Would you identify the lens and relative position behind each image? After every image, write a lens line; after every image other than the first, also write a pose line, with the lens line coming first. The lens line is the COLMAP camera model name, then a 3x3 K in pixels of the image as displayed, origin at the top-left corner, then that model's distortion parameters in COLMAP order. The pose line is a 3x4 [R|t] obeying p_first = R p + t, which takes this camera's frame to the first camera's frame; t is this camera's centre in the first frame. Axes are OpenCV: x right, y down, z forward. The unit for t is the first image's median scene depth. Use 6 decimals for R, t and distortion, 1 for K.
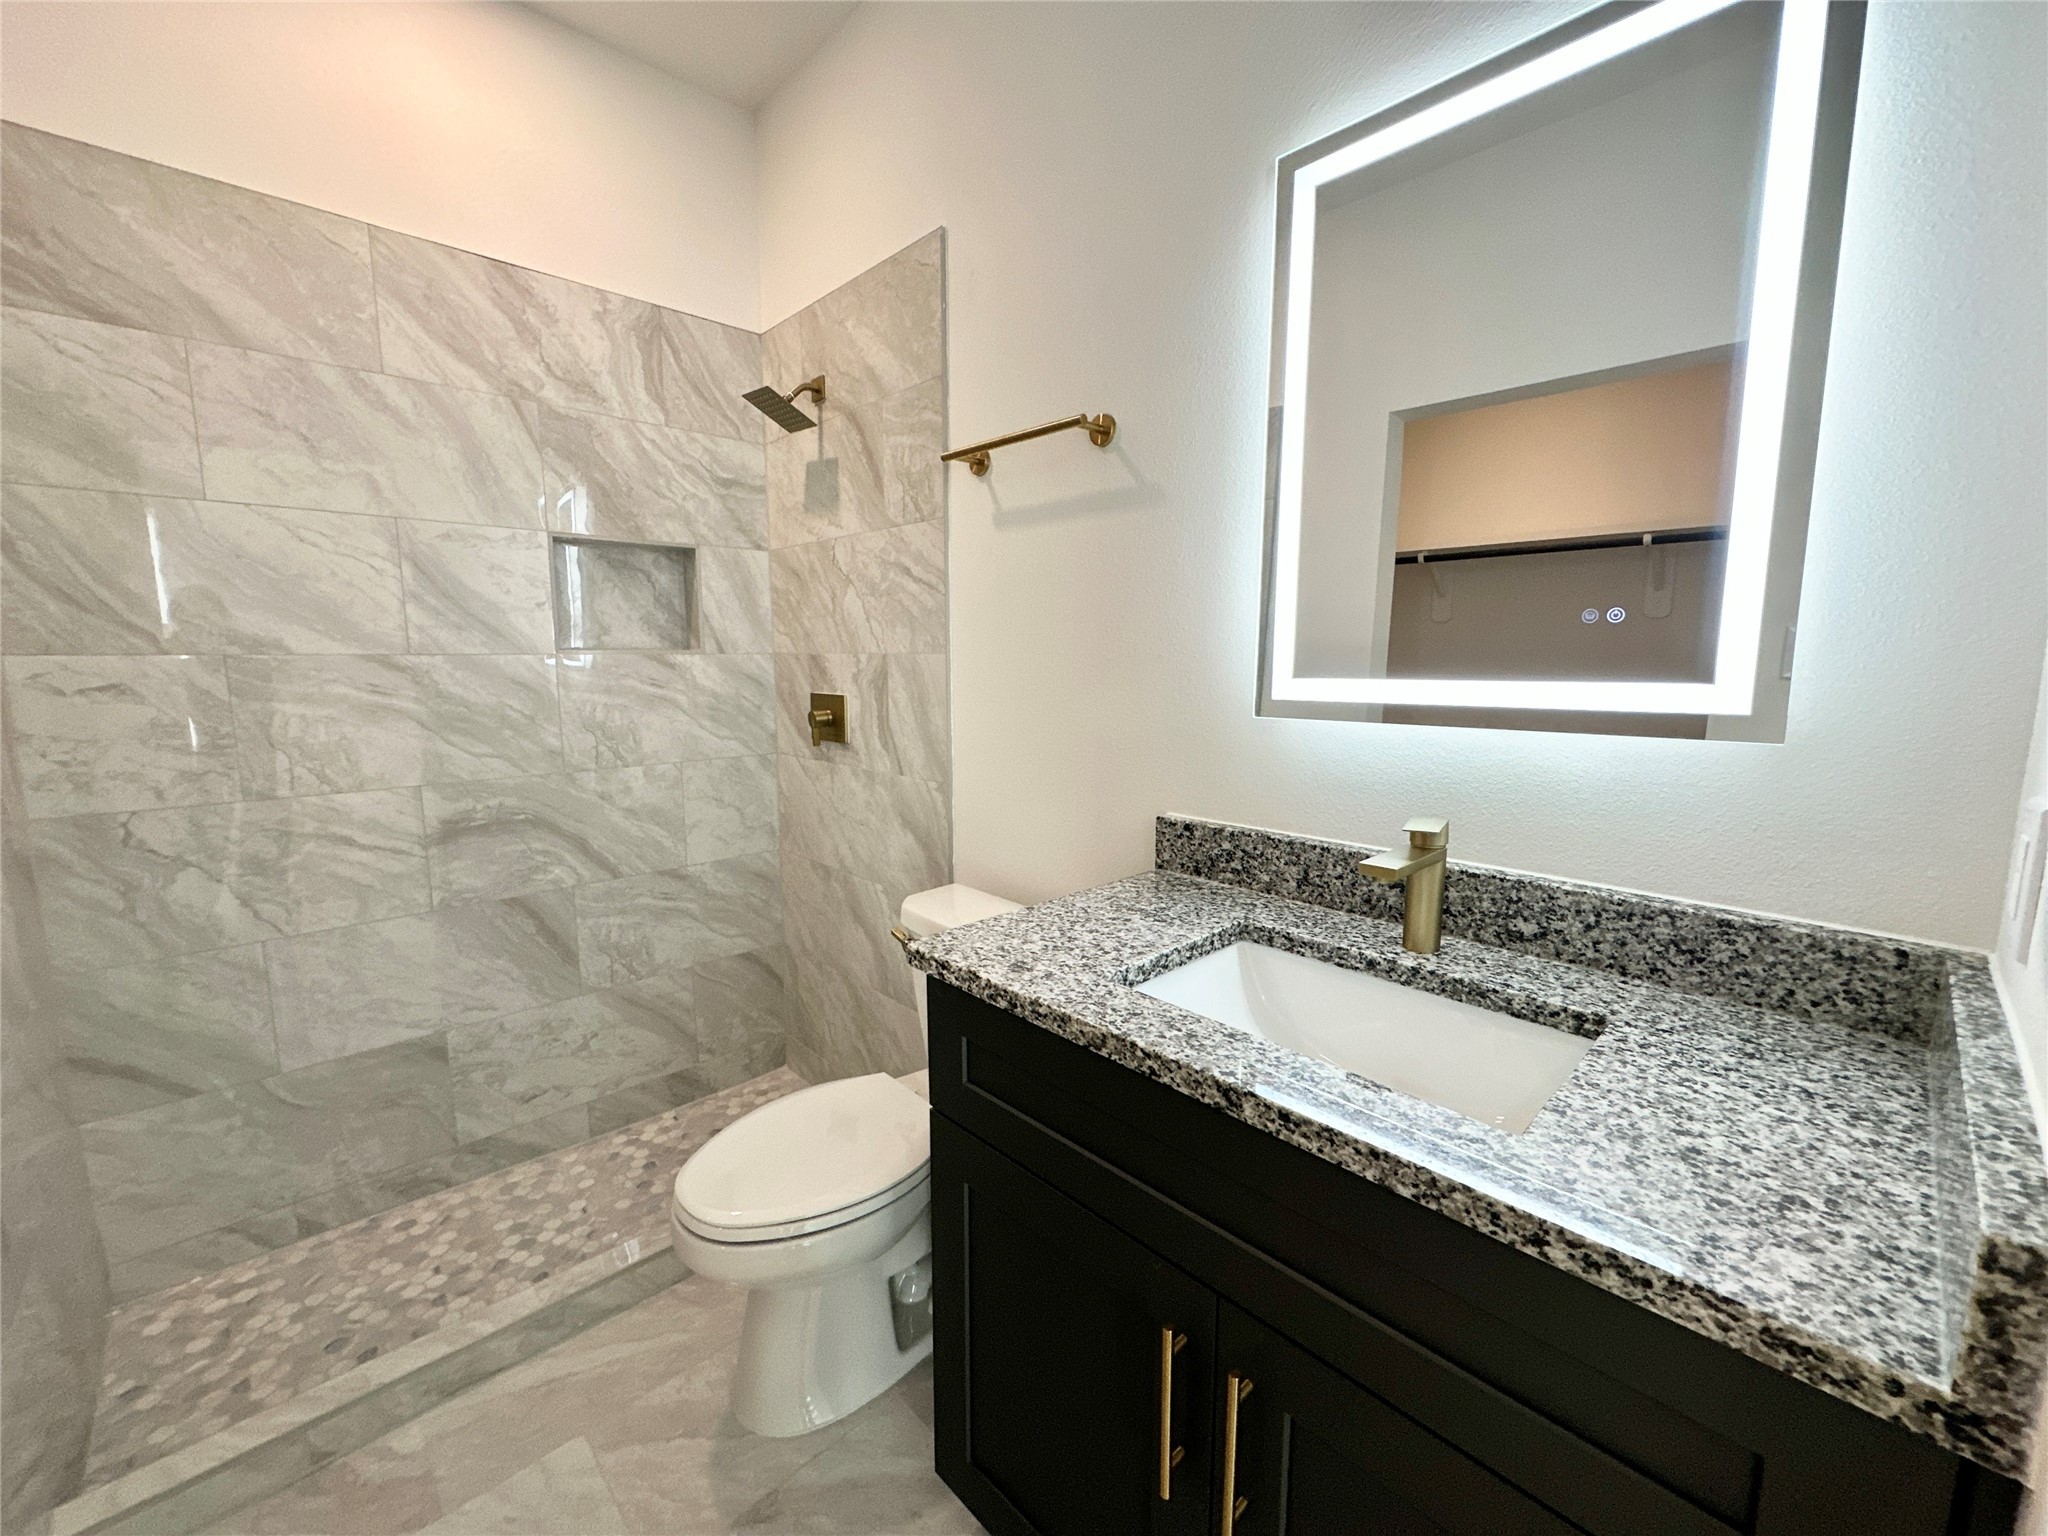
lens RADIAL K [[822.0, 0, 1024.3], [0, 822.0, 765.0], [0, 0, 1]] dist [-0.006121, 0.001825]
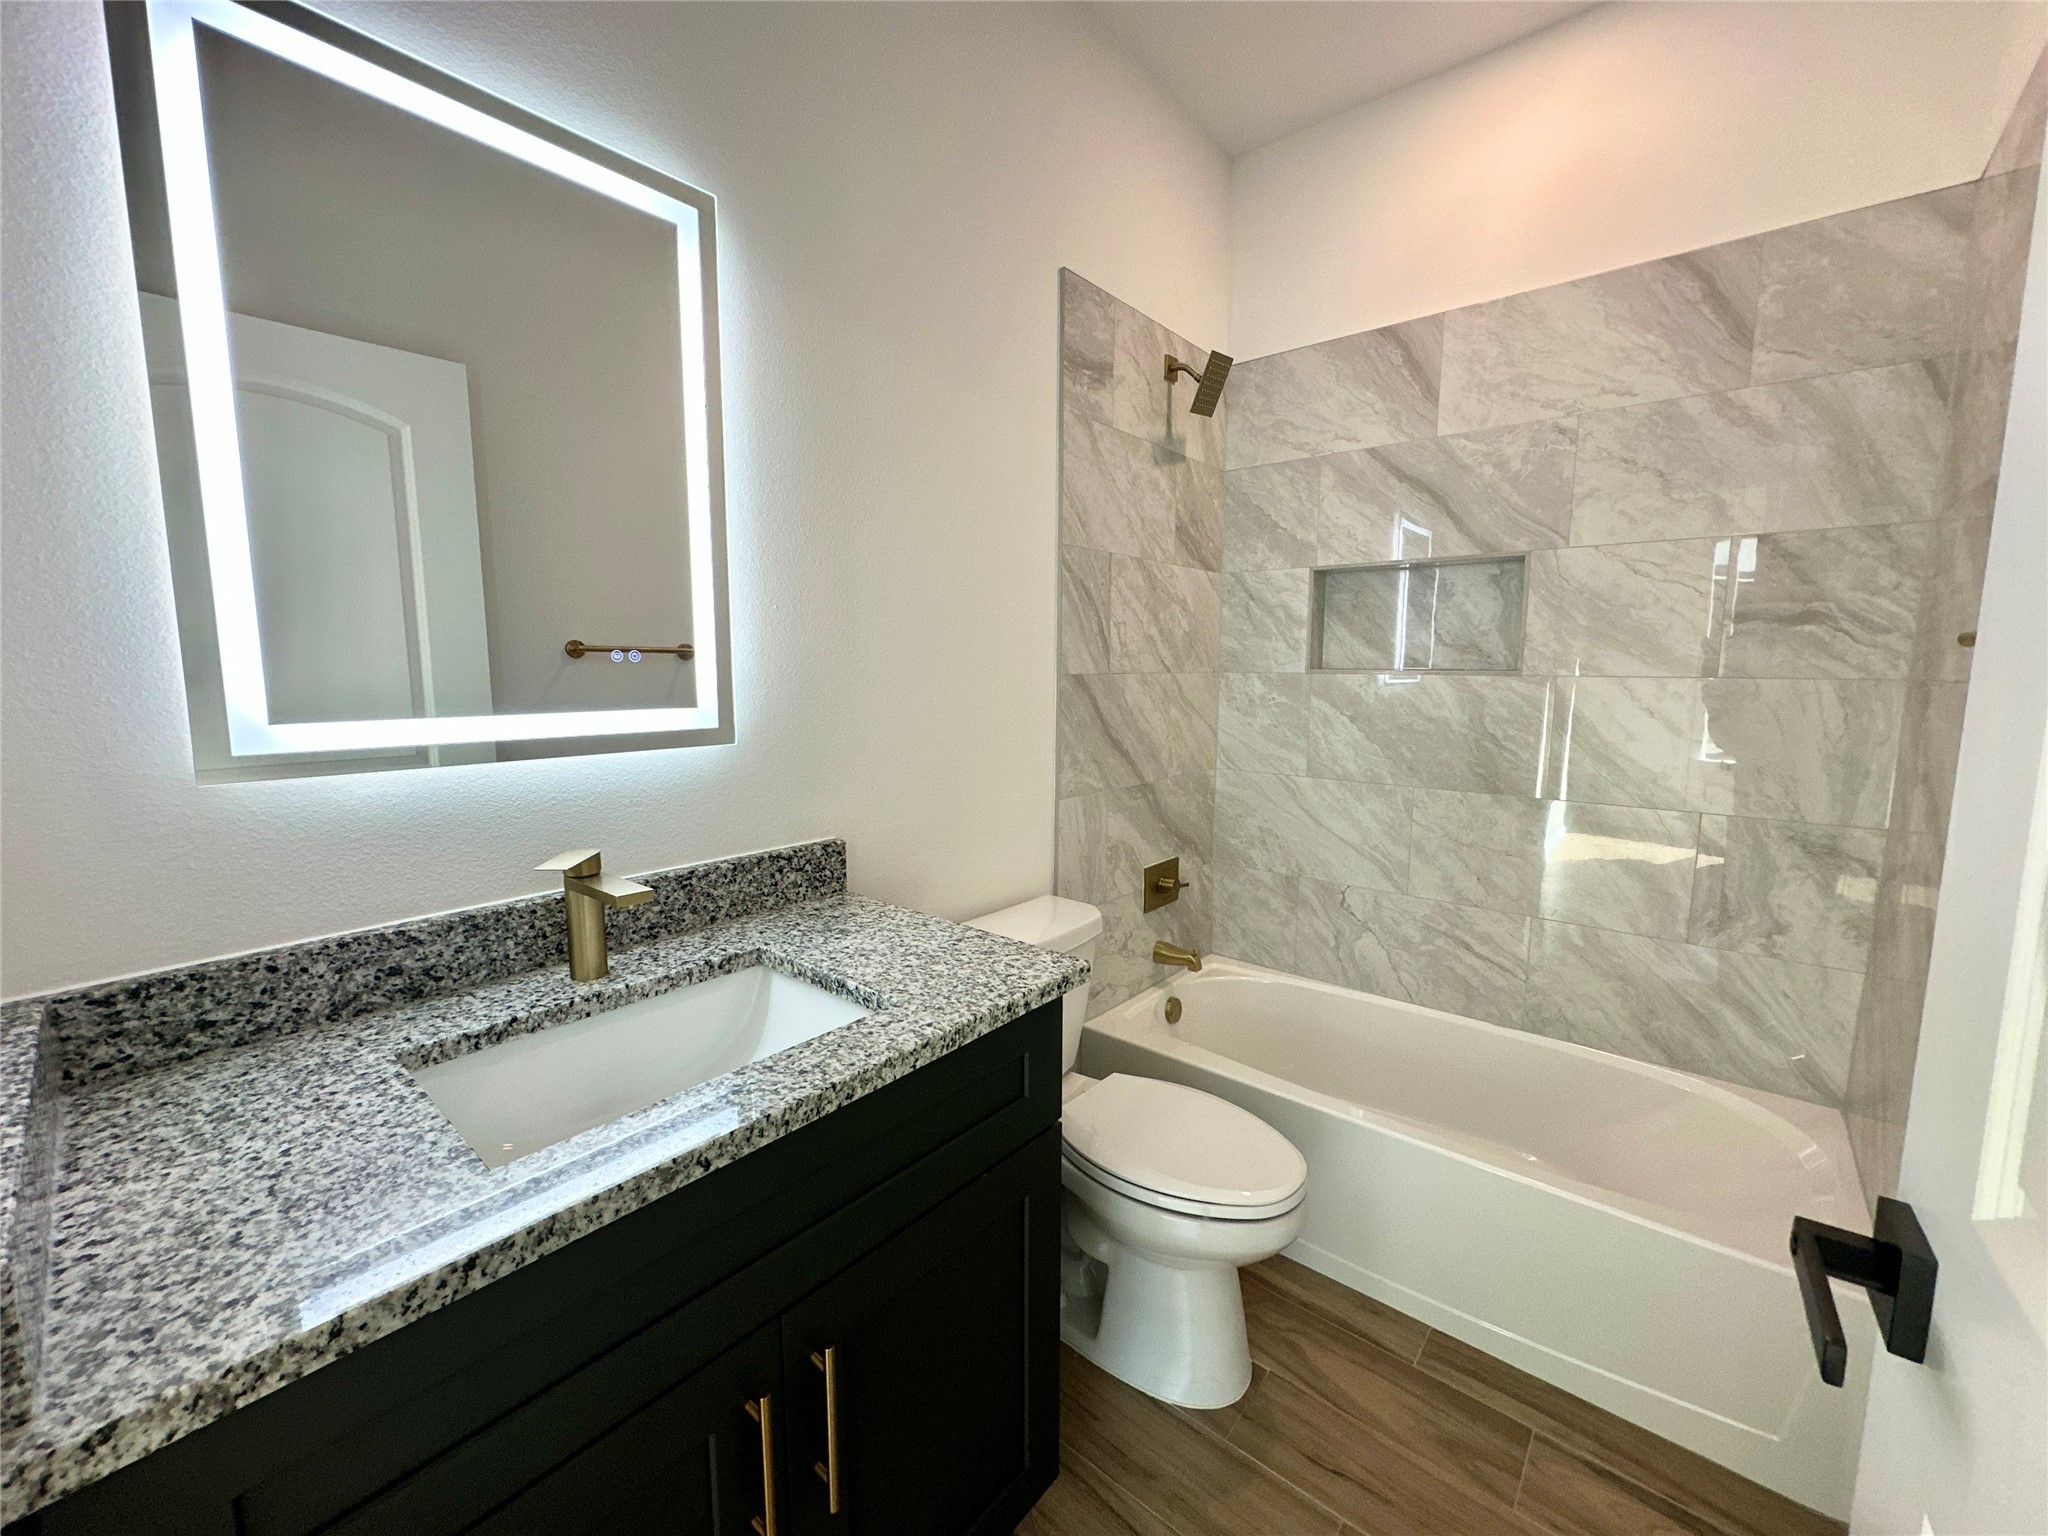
lens RADIAL K [[822.0, 0, 1024.3], [0, 822.0, 765.0], [0, 0, 1]] dist [-0.006121, 0.001825]
pose [[-0.104510, -0.106394, 0.988816, -0.336403], [0.130716, 0.984166, 0.119710, -0.052299], [-0.985896, 0.141765, -0.088947, 0.320361]]
